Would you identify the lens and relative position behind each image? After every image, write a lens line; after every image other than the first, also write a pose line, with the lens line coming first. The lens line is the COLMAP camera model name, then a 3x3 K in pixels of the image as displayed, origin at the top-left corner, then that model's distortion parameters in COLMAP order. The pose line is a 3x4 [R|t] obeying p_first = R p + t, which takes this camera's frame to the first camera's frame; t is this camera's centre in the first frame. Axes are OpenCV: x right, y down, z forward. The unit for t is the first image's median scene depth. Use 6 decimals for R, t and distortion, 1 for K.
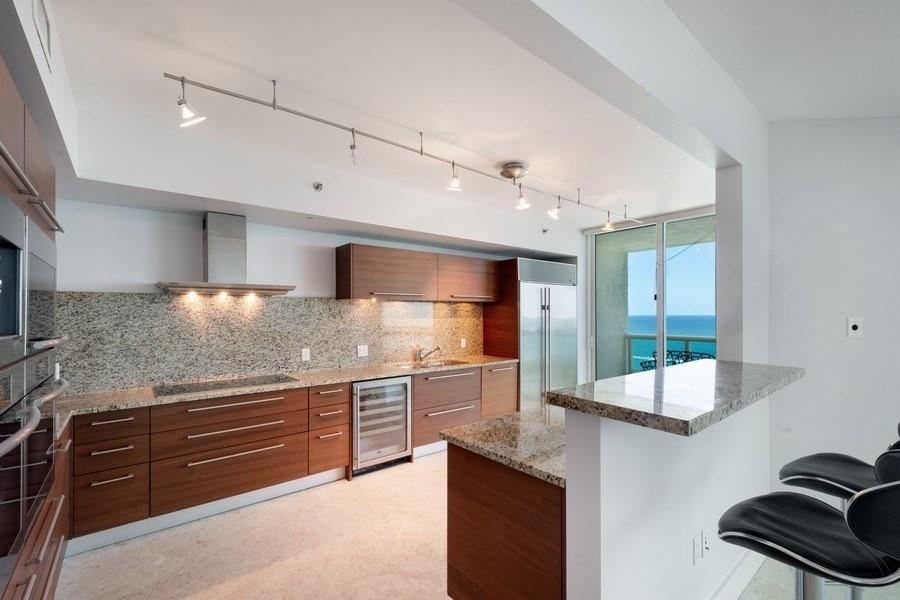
lens RADIAL K [[391.4, 0, 450.7], [0, 391.4, 314.8], [0, 0, 1]] dist [0.010679, -0.000235]
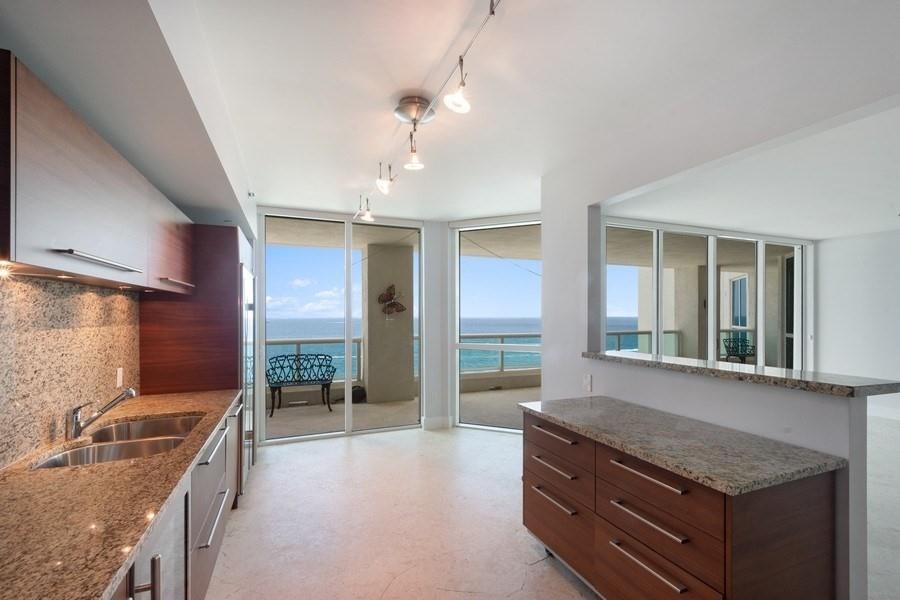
lens RADIAL K [[391.4, 0, 450.7], [0, 391.4, 314.8], [0, 0, 1]] dist [0.010679, -0.000235]
pose [[0.300922, 0.001723, 0.953647, -0.342498], [0.005631, 0.999978, -0.003583, -0.001172], [-0.953632, 0.006449, 0.300906, 0.516052]]
